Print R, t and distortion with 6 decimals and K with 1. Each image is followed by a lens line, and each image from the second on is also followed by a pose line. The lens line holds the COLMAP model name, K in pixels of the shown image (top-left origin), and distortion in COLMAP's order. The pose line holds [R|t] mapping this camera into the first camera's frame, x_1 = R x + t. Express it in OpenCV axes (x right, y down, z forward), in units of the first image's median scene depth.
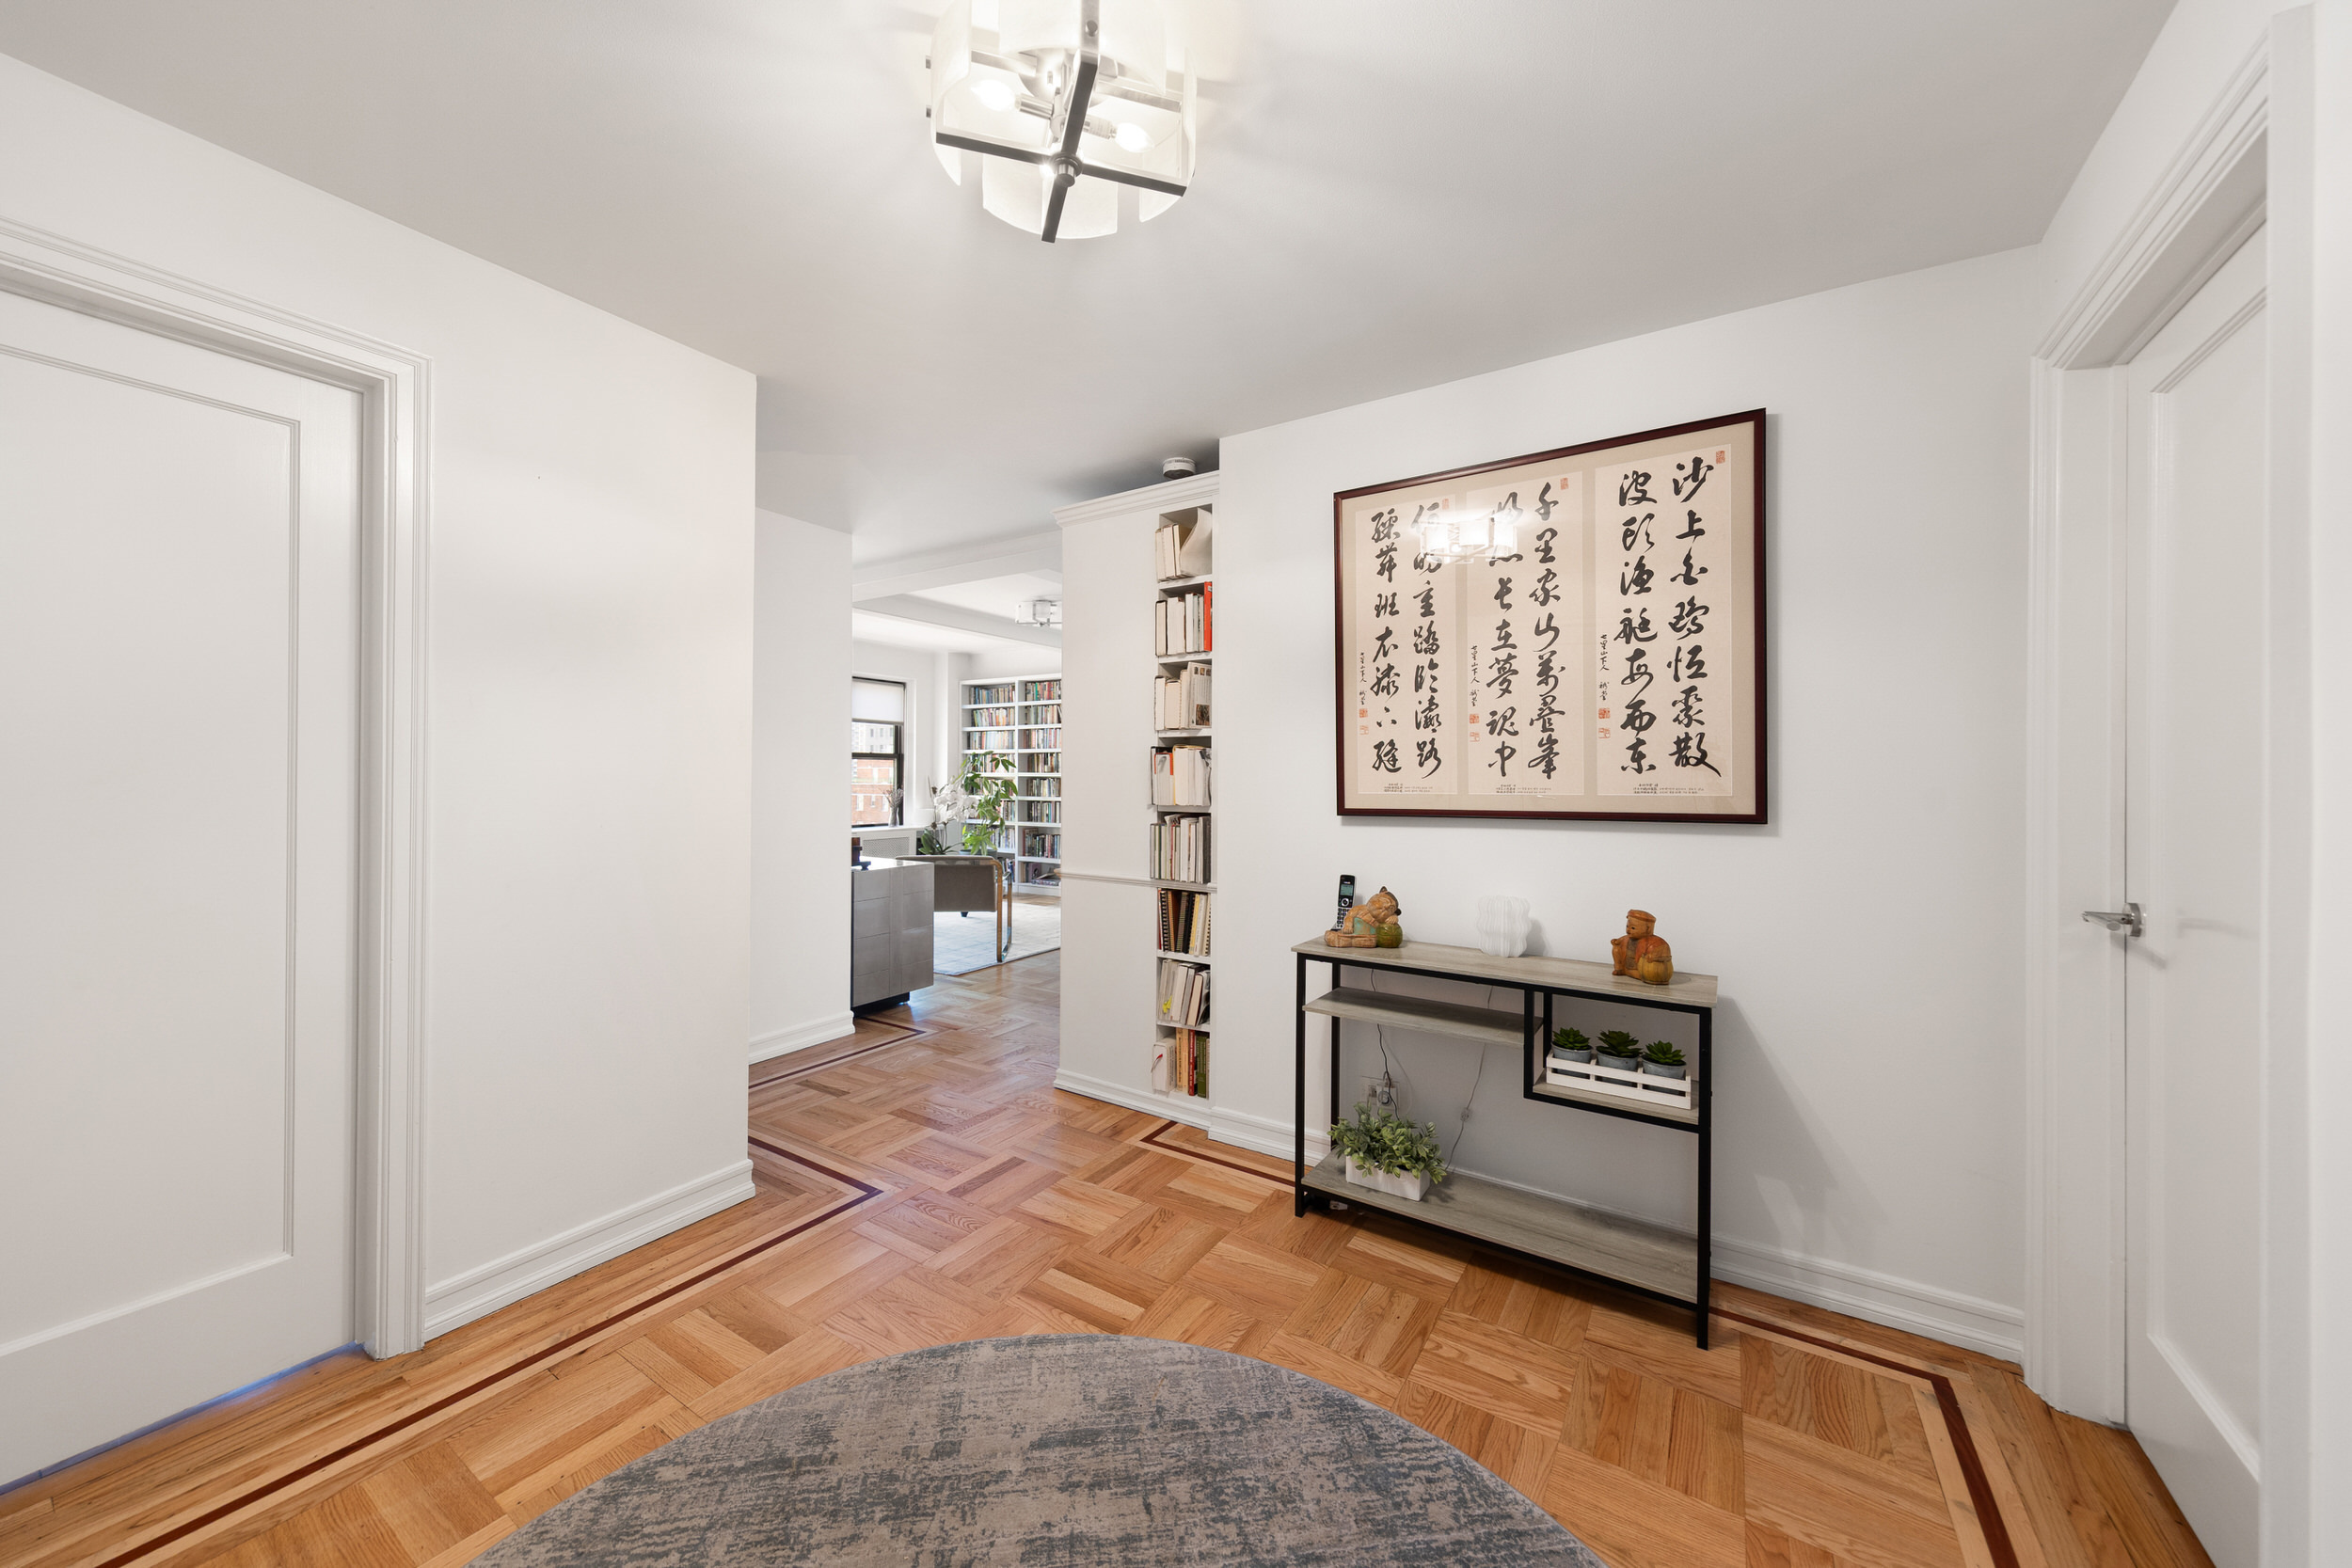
lens RADIAL K [[830.6, 0, 1176.0], [0, 830.6, 784.0], [0, 0, 1]] dist [0.000142, -0.000032]
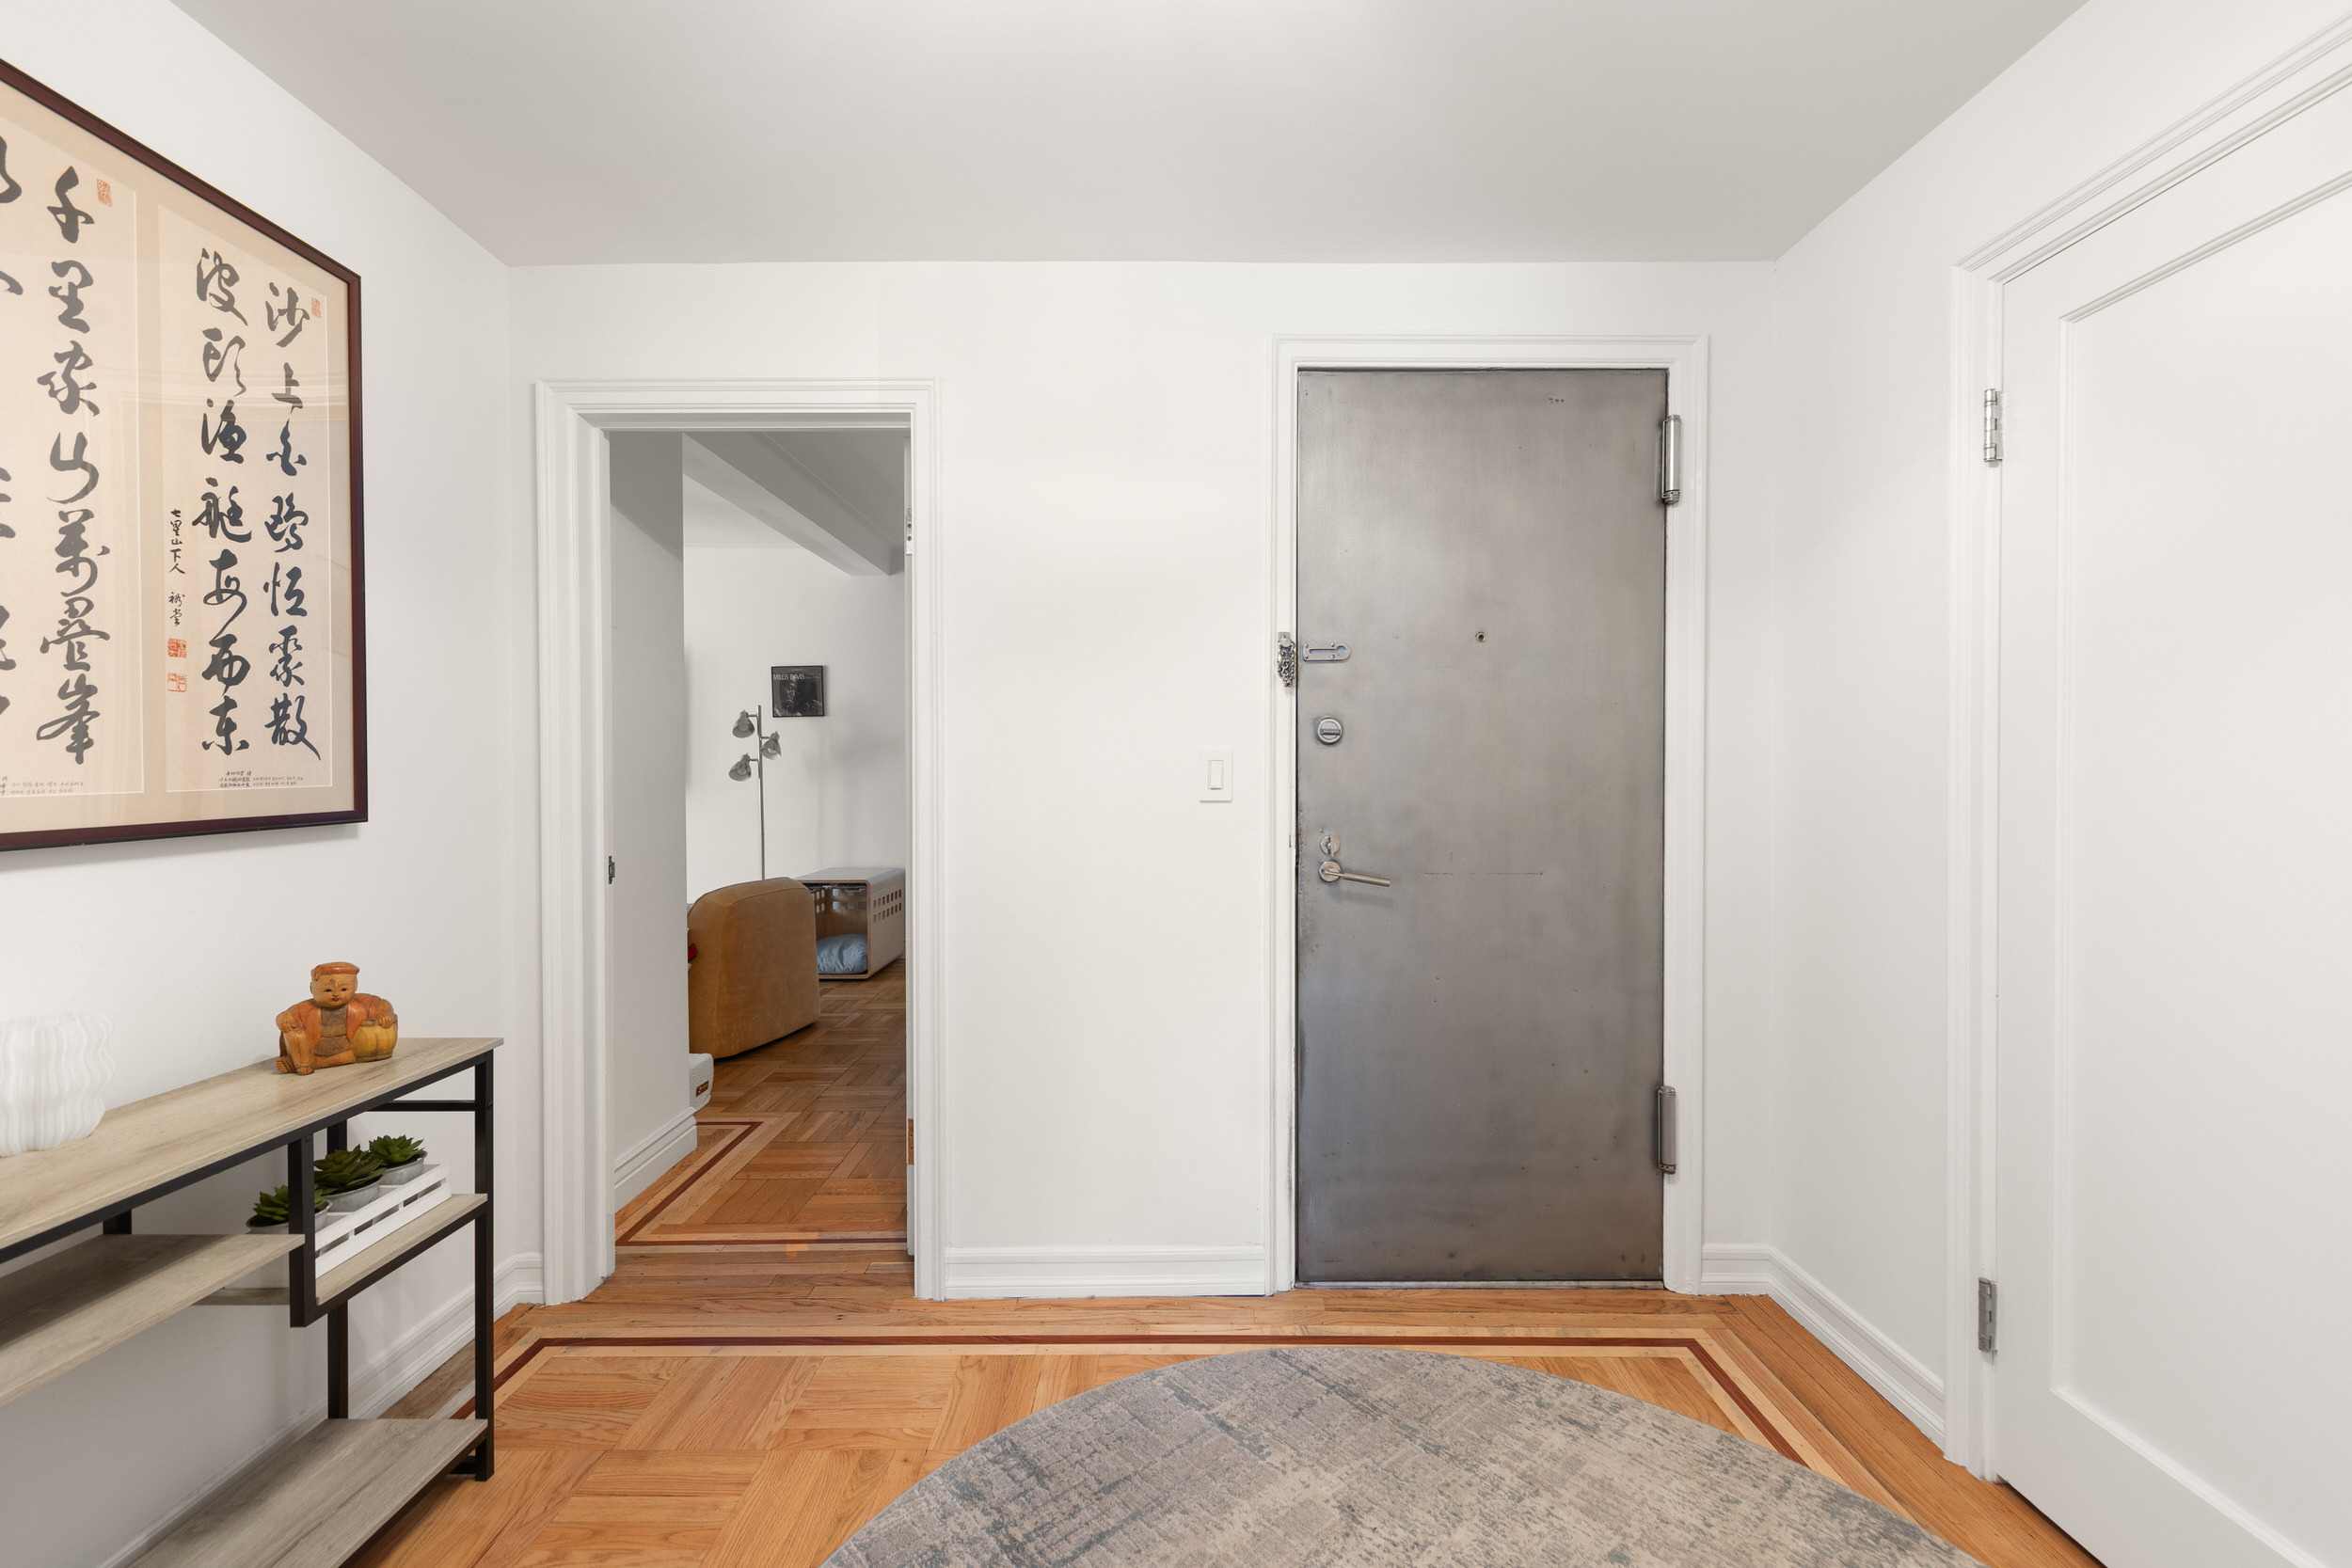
lens RADIAL K [[1016.2, 0, 1176.0], [0, 1016.2, 784.0], [0, 0, 1]] dist [0.000127, 0.000205]
pose [[-0.553666, -0.018784, 0.832527, -0.456920], [0.004025, 0.999674, 0.025232, -0.006997], [-0.832729, 0.017321, -0.553409, 0.838438]]
